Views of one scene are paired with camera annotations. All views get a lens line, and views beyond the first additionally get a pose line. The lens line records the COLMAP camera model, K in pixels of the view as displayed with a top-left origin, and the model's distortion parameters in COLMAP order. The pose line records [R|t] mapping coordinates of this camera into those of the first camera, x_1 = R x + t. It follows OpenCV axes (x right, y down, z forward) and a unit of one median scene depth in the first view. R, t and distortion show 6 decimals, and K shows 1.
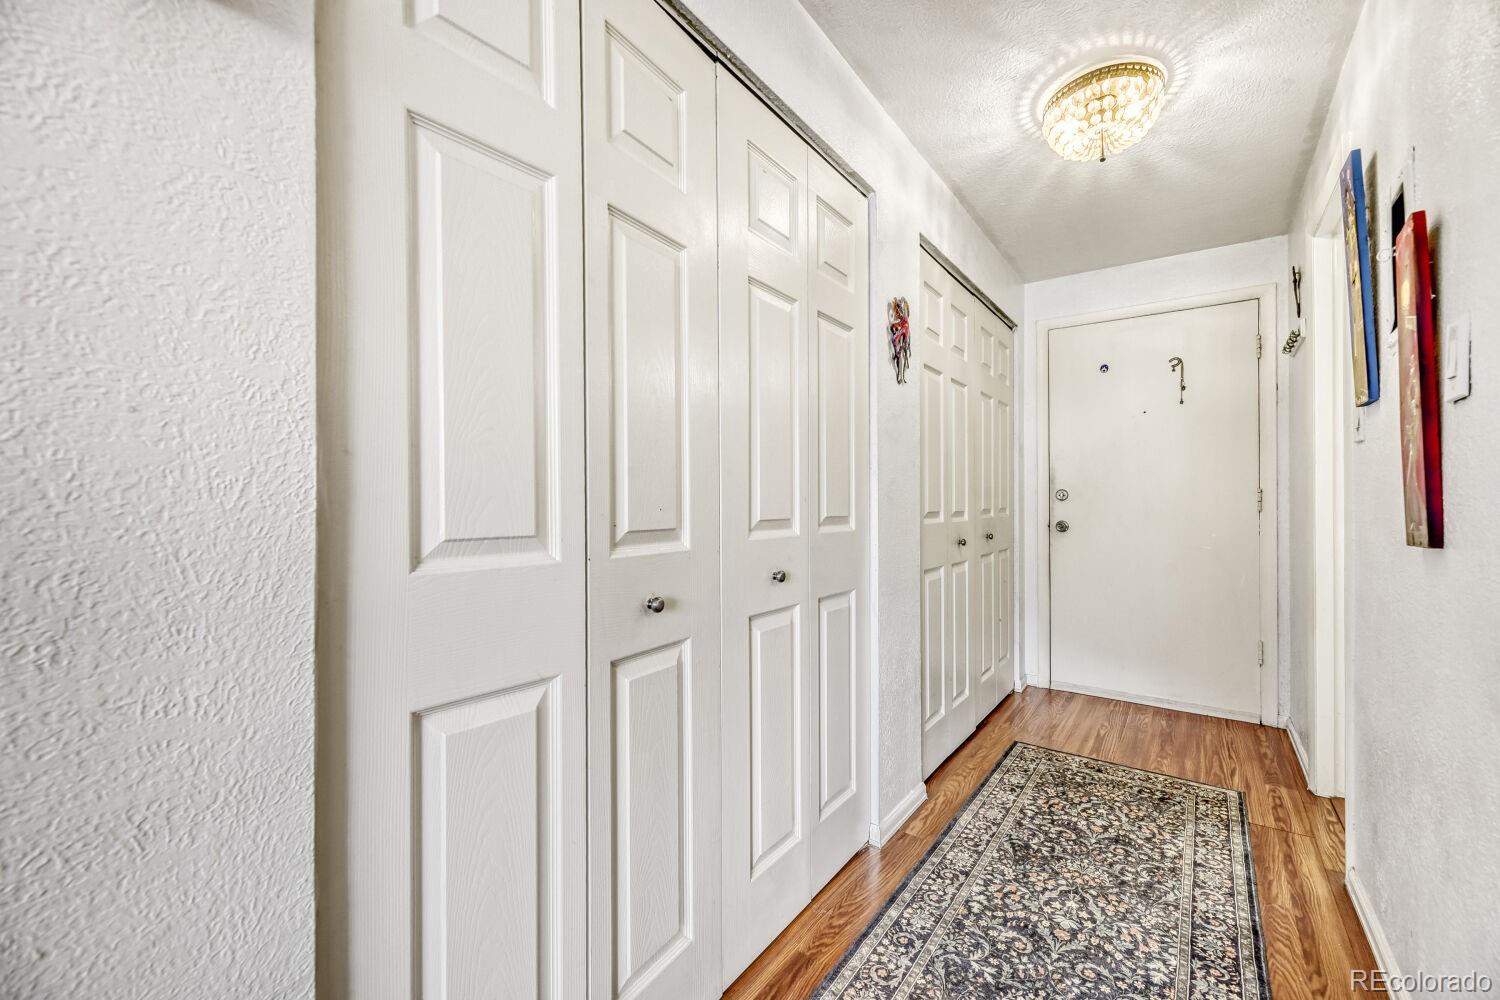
lens RADIAL K [[615.7, 0, 756.3], [0, 615.7, 502.5], [0, 0, 1]] dist [0.003066, -0.001004]
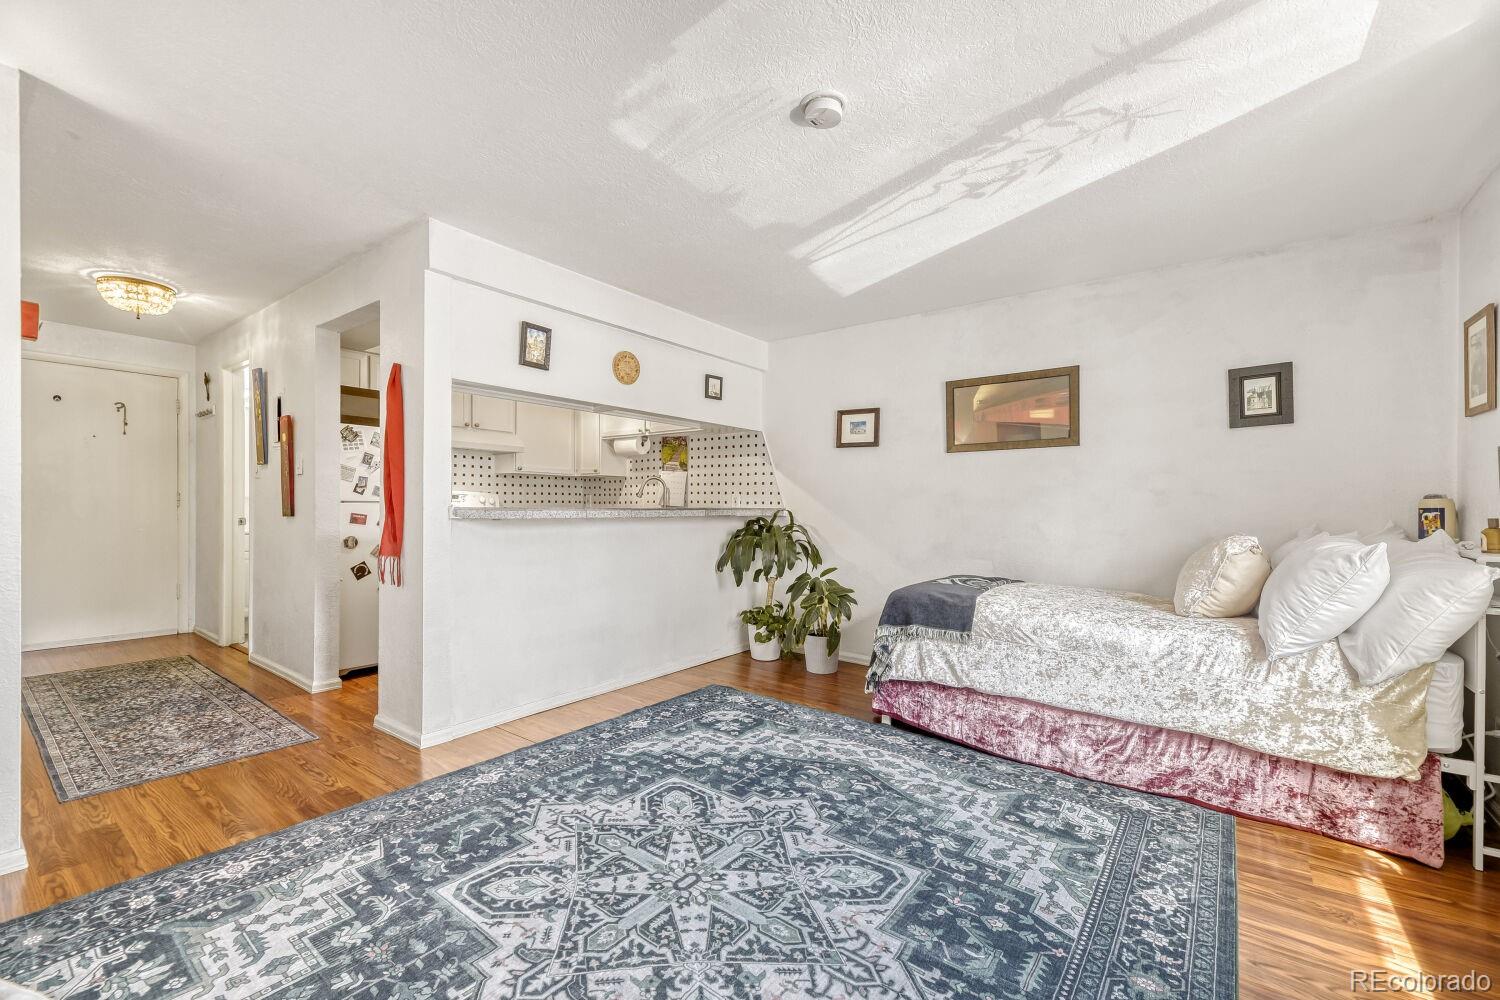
lens RADIAL K [[618.1, 0, 742.8], [0, 618.1, 504.2], [0, 0, 1]] dist [0.002473, -0.000620]
pose [[0.031722, 0.001901, 0.999495, -1.525381], [-0.011188, 0.999936, -0.001547, -0.011896], [-0.999434, -0.011133, 0.031741, -1.091847]]
